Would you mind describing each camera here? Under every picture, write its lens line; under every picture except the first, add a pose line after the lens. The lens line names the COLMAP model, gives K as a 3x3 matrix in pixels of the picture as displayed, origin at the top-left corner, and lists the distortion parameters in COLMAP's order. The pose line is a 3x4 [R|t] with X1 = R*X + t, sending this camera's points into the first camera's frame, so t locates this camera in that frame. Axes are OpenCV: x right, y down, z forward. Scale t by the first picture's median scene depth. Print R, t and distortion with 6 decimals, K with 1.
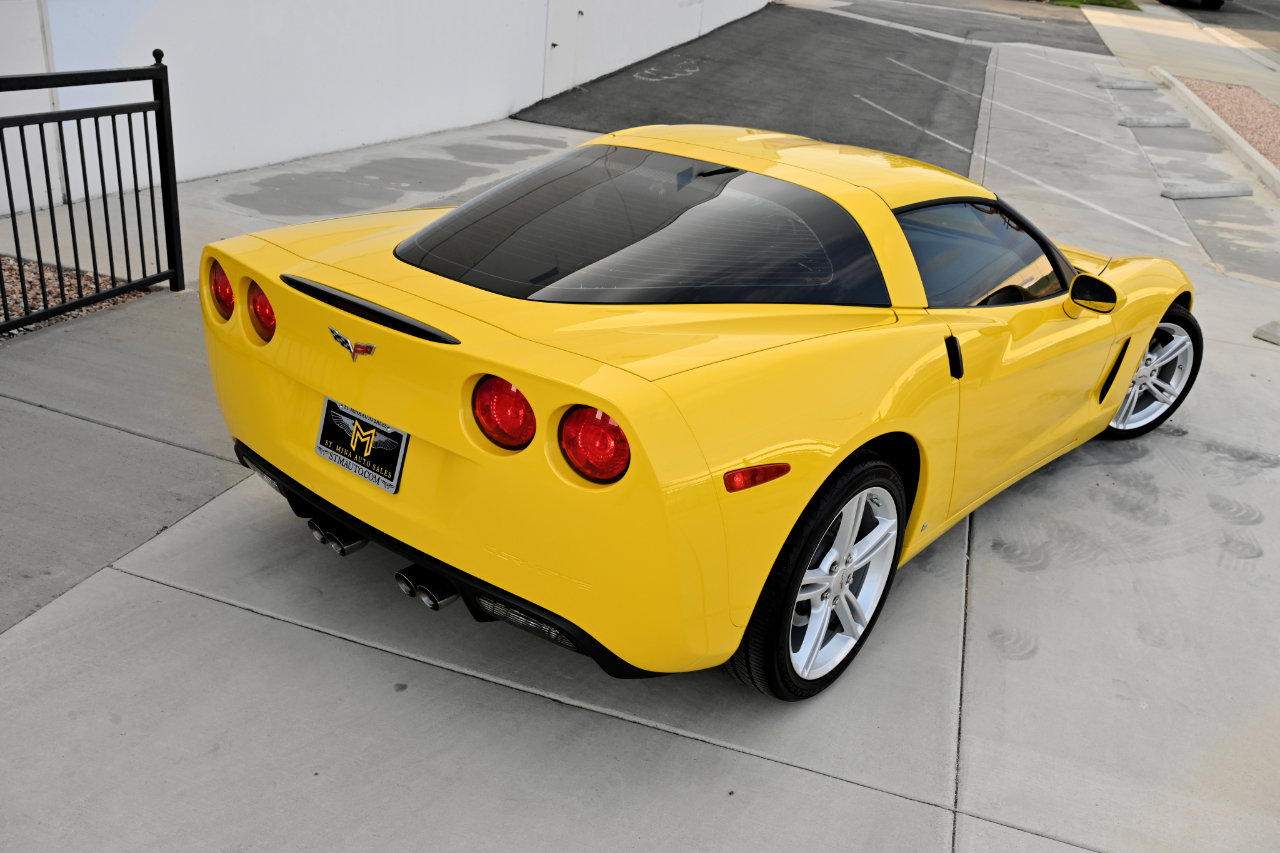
lens RADIAL K [[1107.2, 0, 640.0], [0, 1107.2, 426.5], [0, 0, 1]] dist [-0.000867, 0.000586]
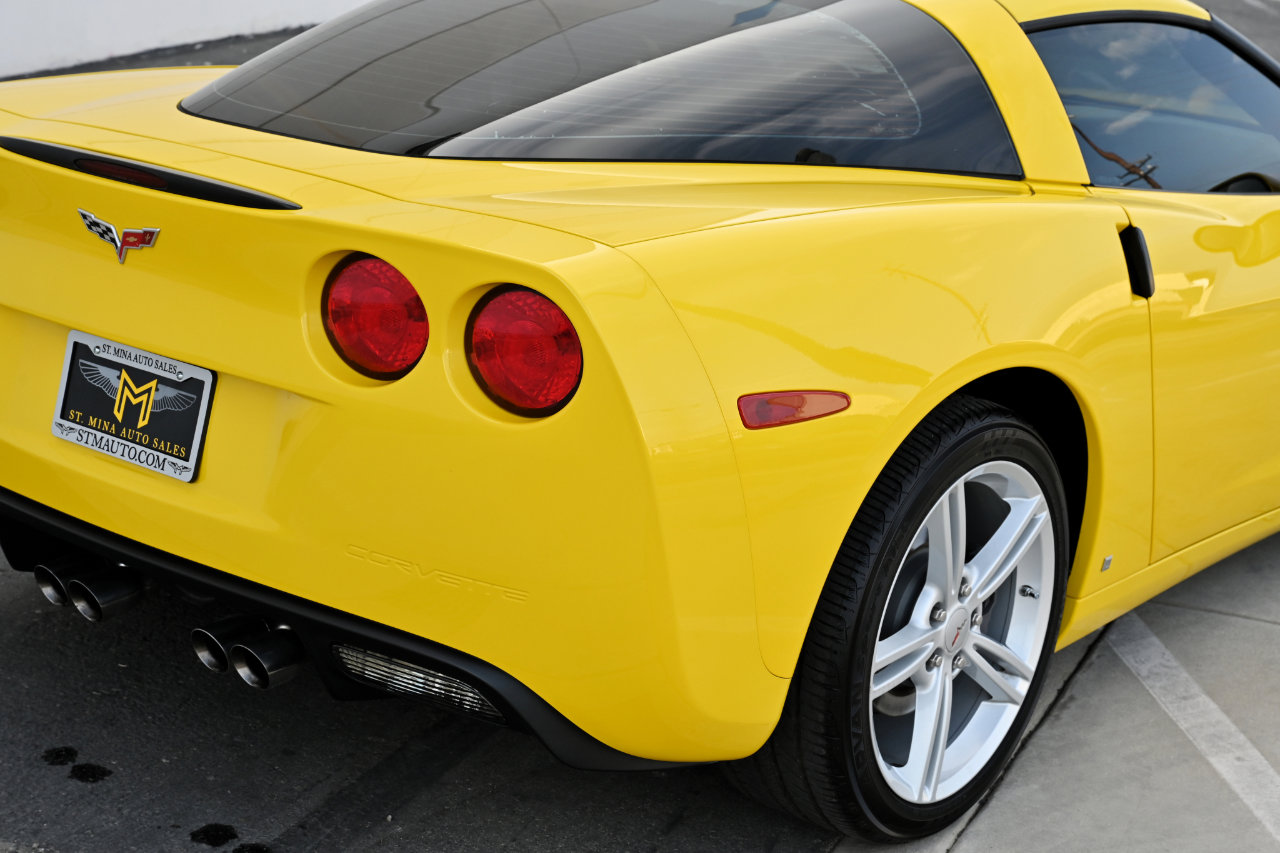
lens RADIAL K [[2292.7, 0, 640.0], [0, 2292.7, 426.5], [0, 0, 1]] dist [0.011354, -0.100266]
pose [[0.999401, -0.032856, 0.010872, 0.006478], [0.033794, 0.994221, -0.101893, 0.160125], [-0.007462, 0.102199, 0.994736, -0.224261]]
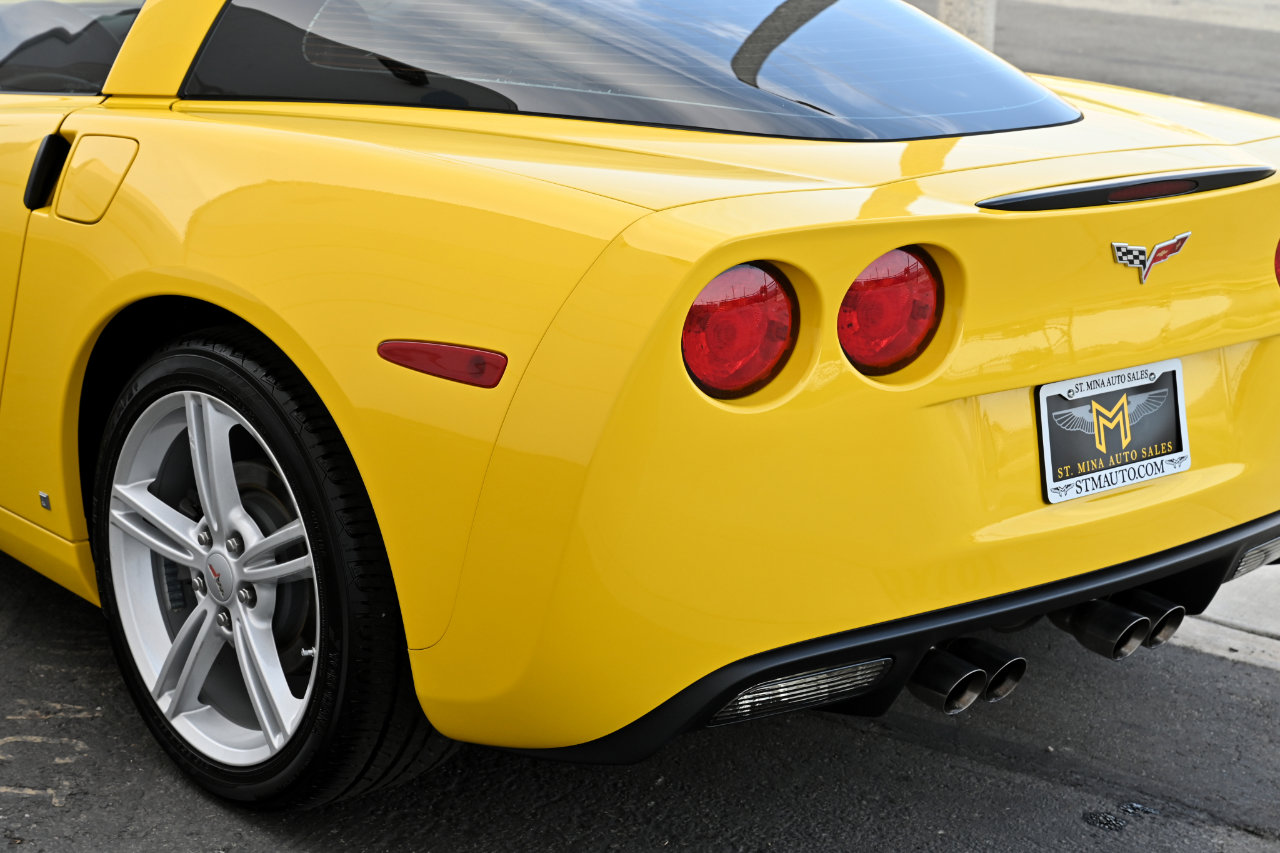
lens RADIAL K [[2463.3, 0, 640.0], [0, 2463.3, 426.5], [0, 0, 1]] dist [-0.018332, 0.097499]
pose [[0.147341, -0.345612, 0.926738, -1.460902], [0.323425, 0.902291, 0.285074, -0.427065], [-0.934712, 0.257727, 0.244724, 0.916279]]
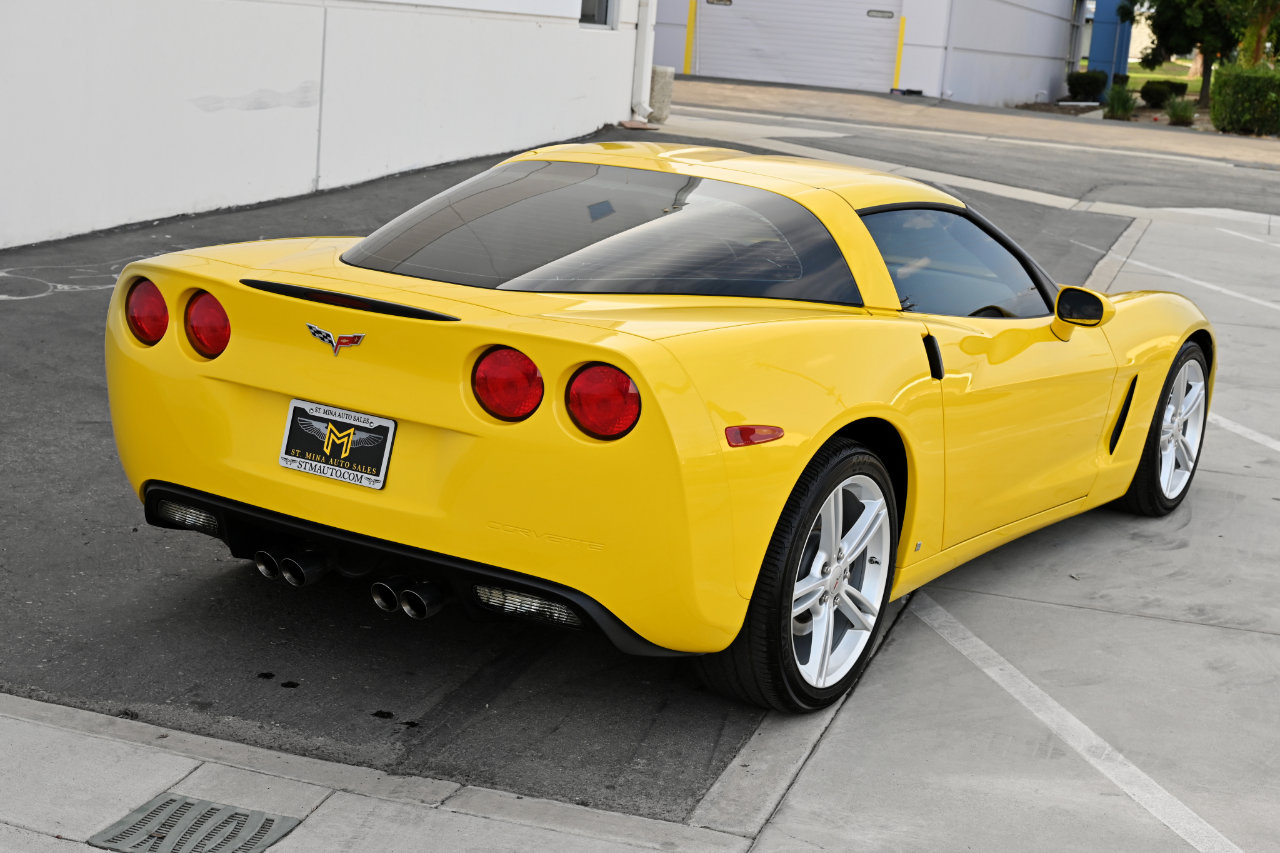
lens RADIAL K [[1974.7, 0, 640.0], [0, 1974.7, 426.5], [0, 0, 1]] dist [-0.010144, -0.008295]
pose [[0.991625, -0.041562, 0.122279, -0.199968], [0.060736, 0.985645, -0.157527, 0.284515], [-0.113976, 0.163635, 0.979915, -0.708498]]
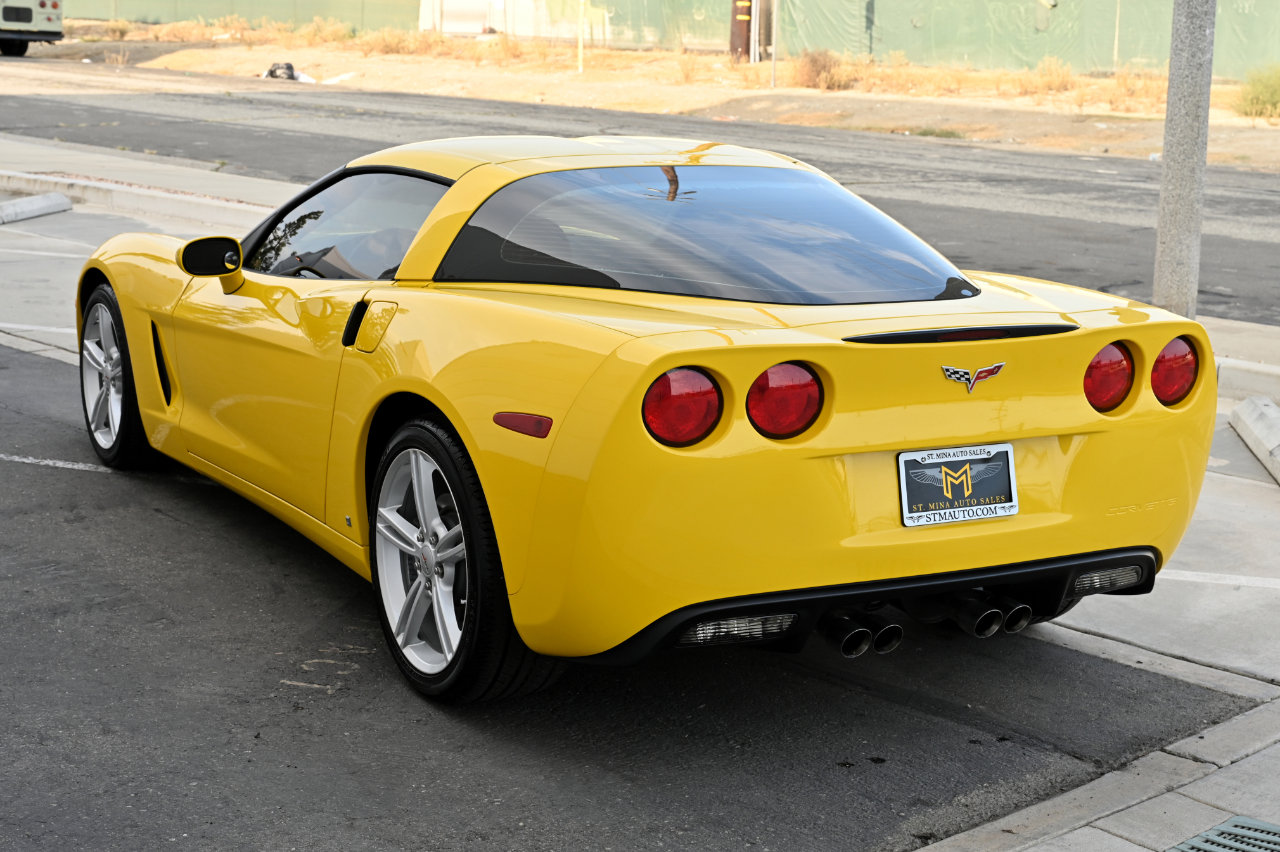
lens RADIAL K [[2034.9, 0, 691.4], [0, 2034.9, 426.3], [0, 0, 1]] dist [-0.017099, -0.043658]
pose [[0.338554, -0.259691, 0.904401, -1.834445], [0.339787, 0.930046, 0.139858, -0.340626], [-0.877454, 0.259954, 0.403111, 0.501874]]
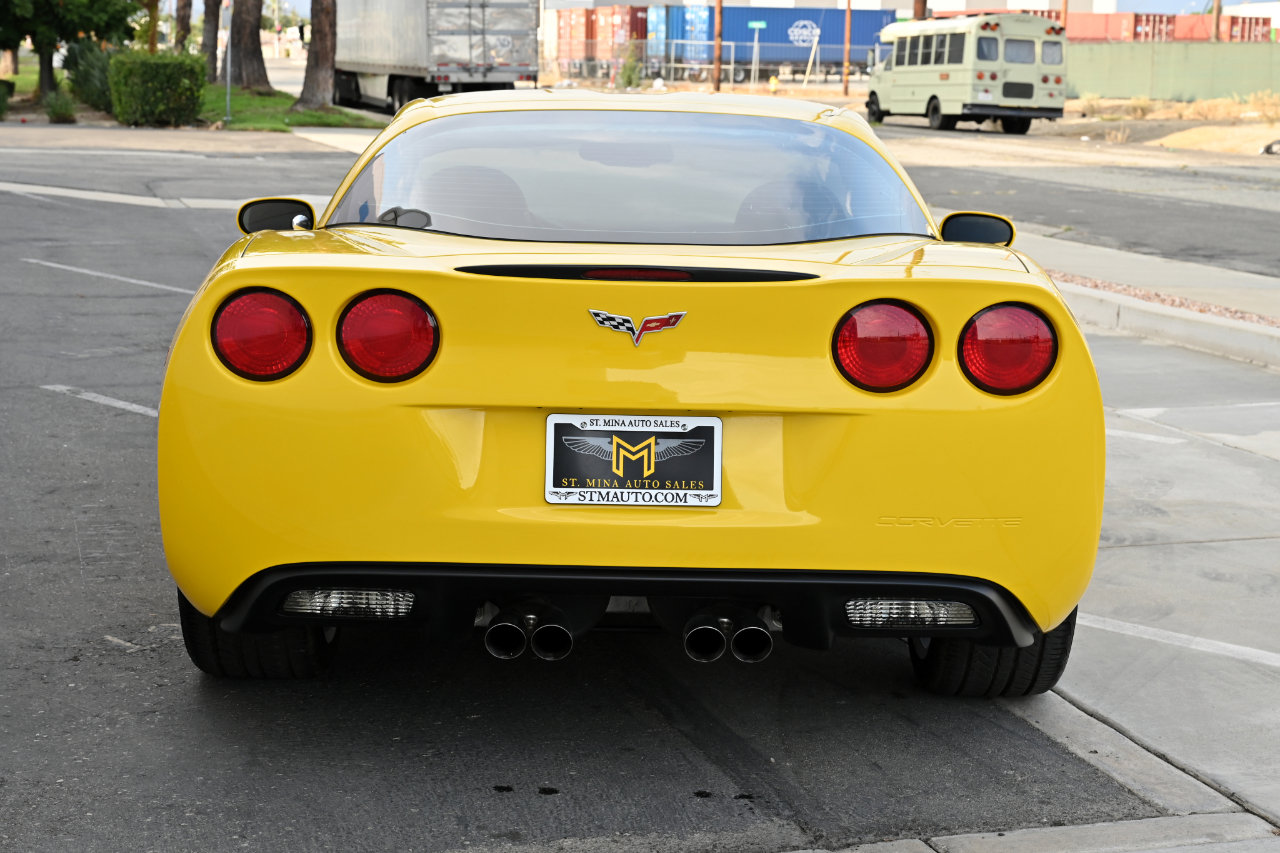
lens RADIAL K [[2219.1, 0, 640.0], [0, 2219.1, 426.5], [0, 0, 1]] dist [-0.018129, 0.021497]
pose [[0.764940, -0.174672, 0.619965, -1.171625], [0.282761, 0.955885, -0.079568, 0.112539], [-0.578717, 0.236166, 0.780585, -0.176370]]
